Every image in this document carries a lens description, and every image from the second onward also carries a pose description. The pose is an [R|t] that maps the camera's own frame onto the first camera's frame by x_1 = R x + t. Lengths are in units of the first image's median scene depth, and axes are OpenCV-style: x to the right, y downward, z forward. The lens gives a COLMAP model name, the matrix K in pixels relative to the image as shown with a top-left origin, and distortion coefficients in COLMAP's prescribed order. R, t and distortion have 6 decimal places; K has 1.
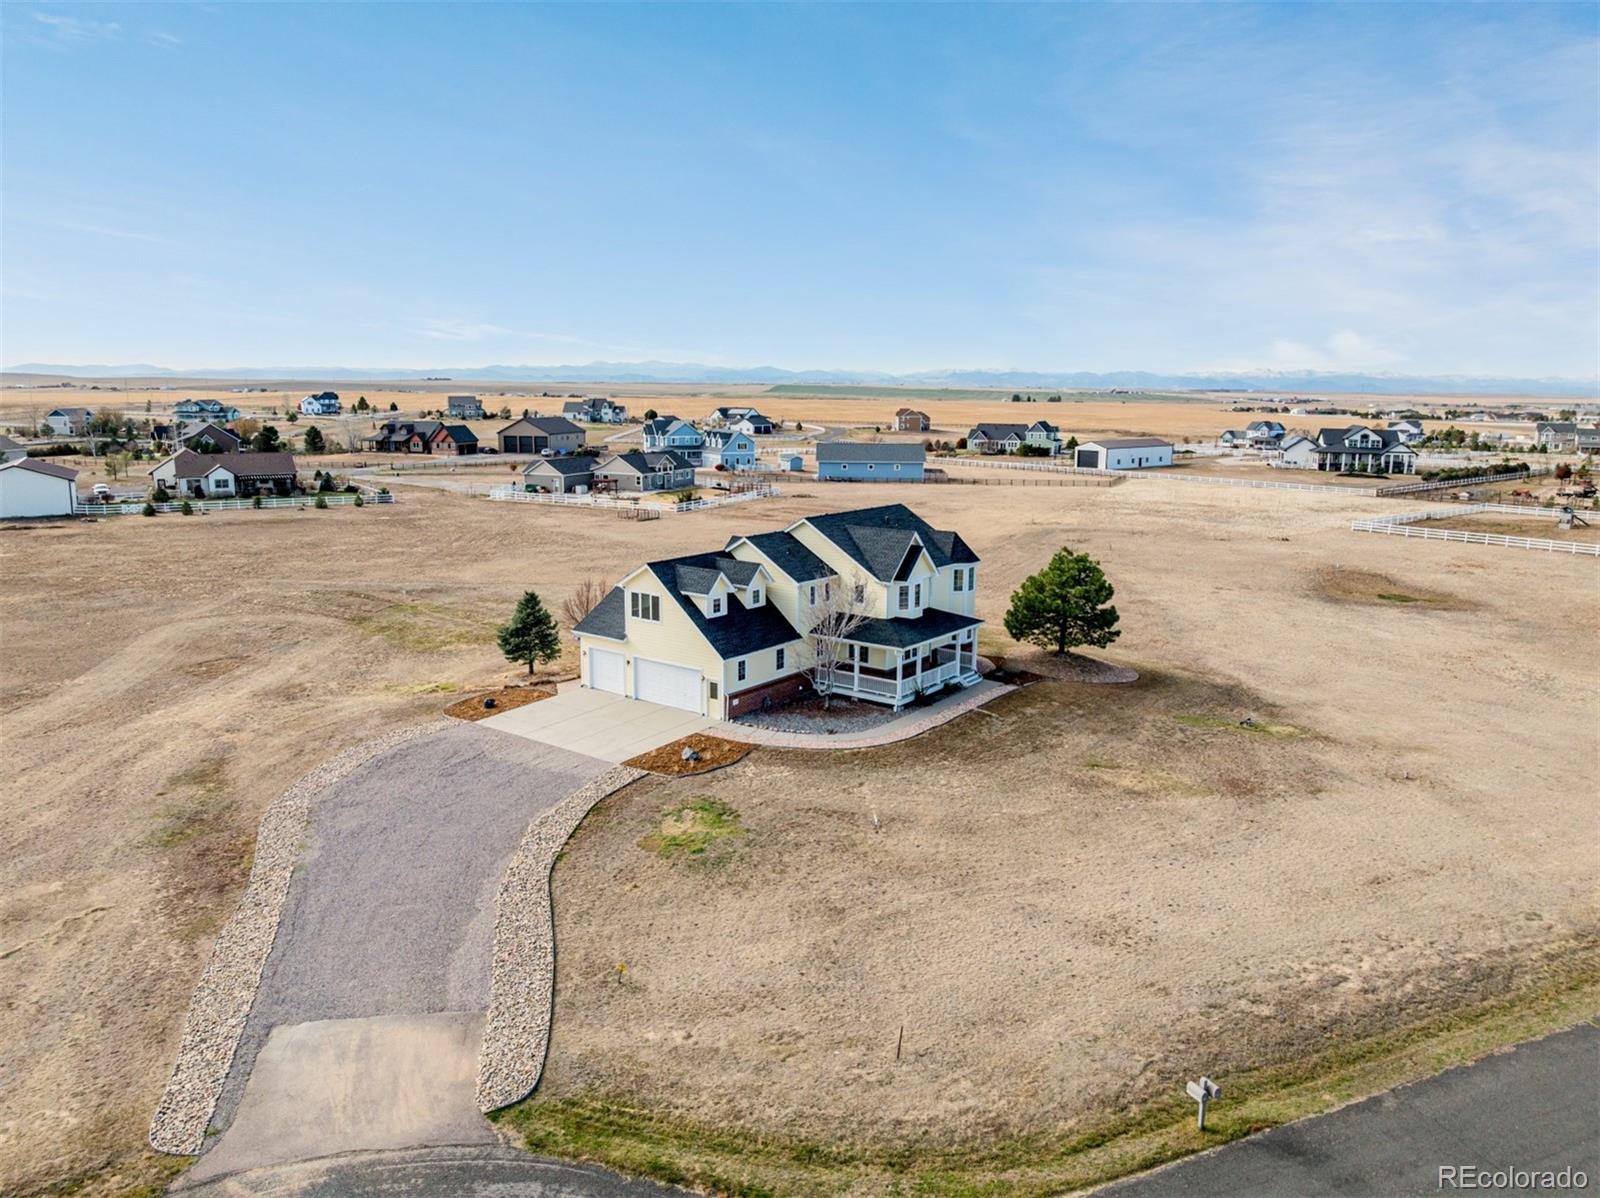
lens RADIAL K [[1128.3, 0, 800.0], [0, 1128.3, 599.0], [0, 0, 1]] dist [-0.036209, -0.007293]
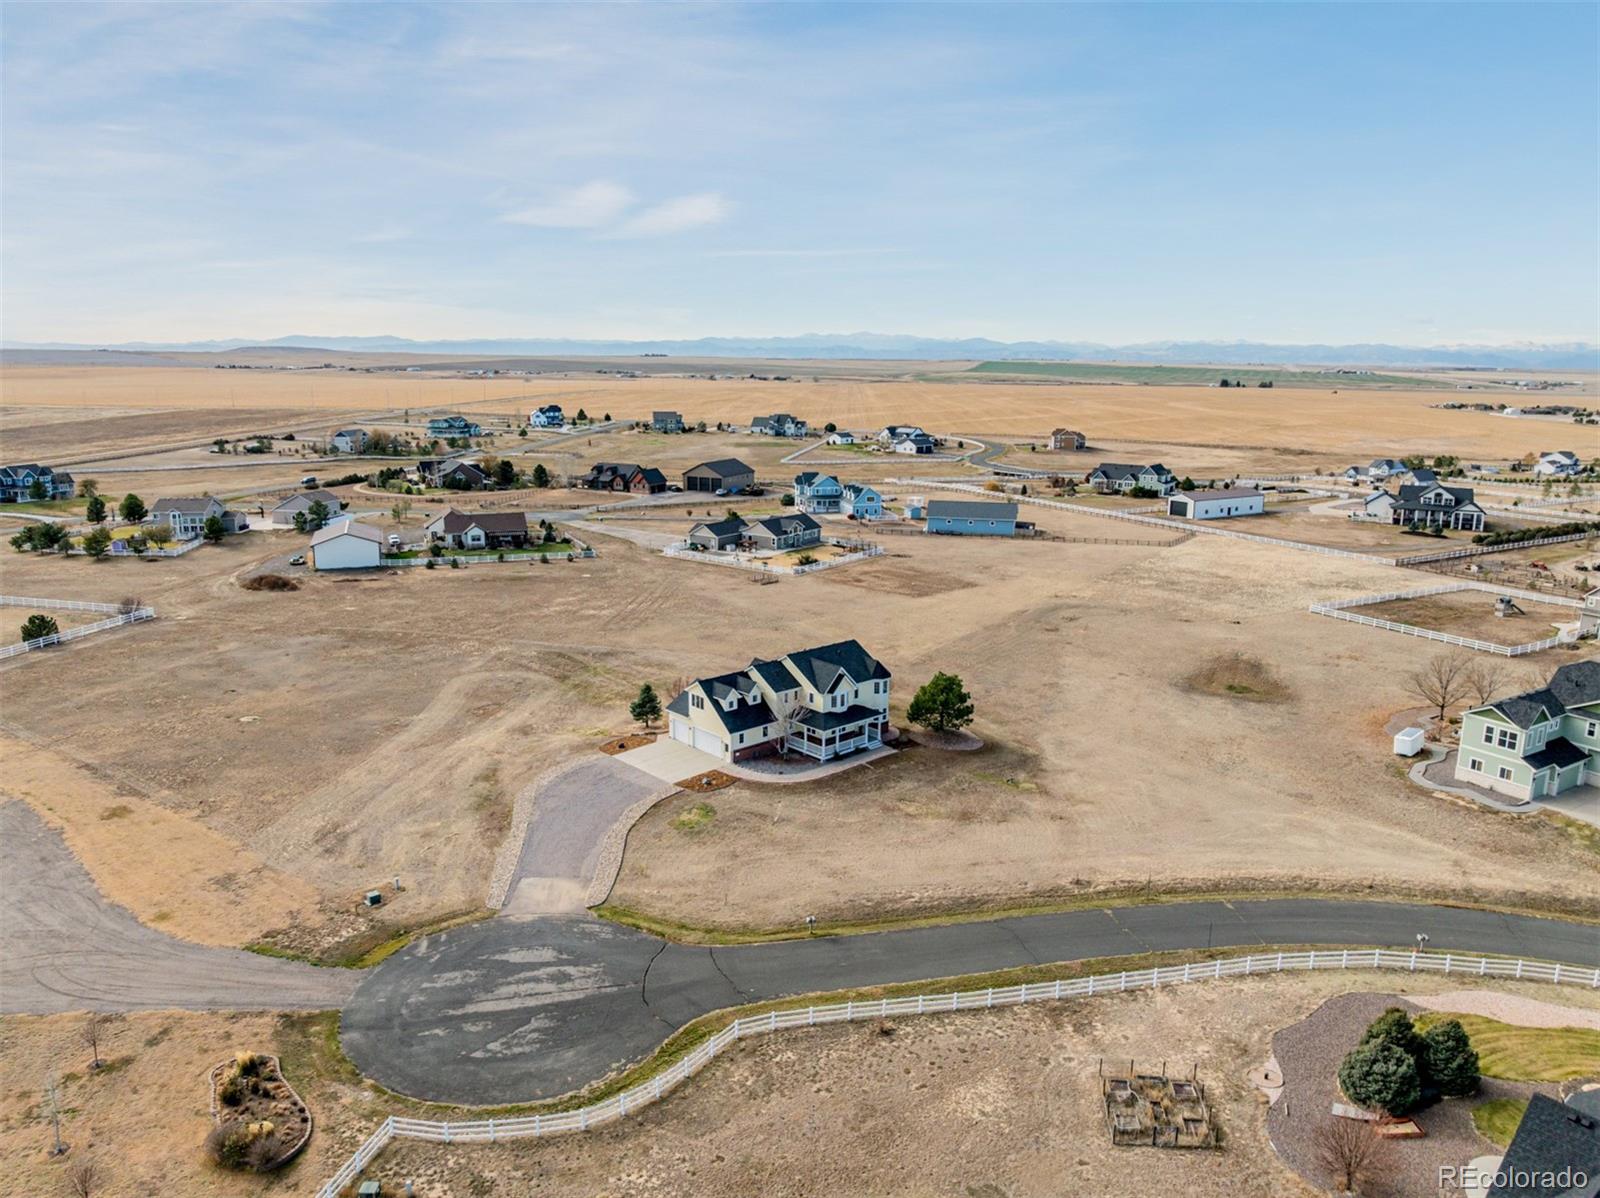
lens RADIAL K [[1128.3, 0, 800.0], [0, 1128.3, 599.0], [0, 0, 1]] dist [-0.036209, -0.007293]
pose [[0.983453, 0.037690, -0.177201, 0.348946], [-0.033410, 0.999075, 0.027080, -0.212860], [0.178058, -0.020712, 0.983802, -0.828597]]
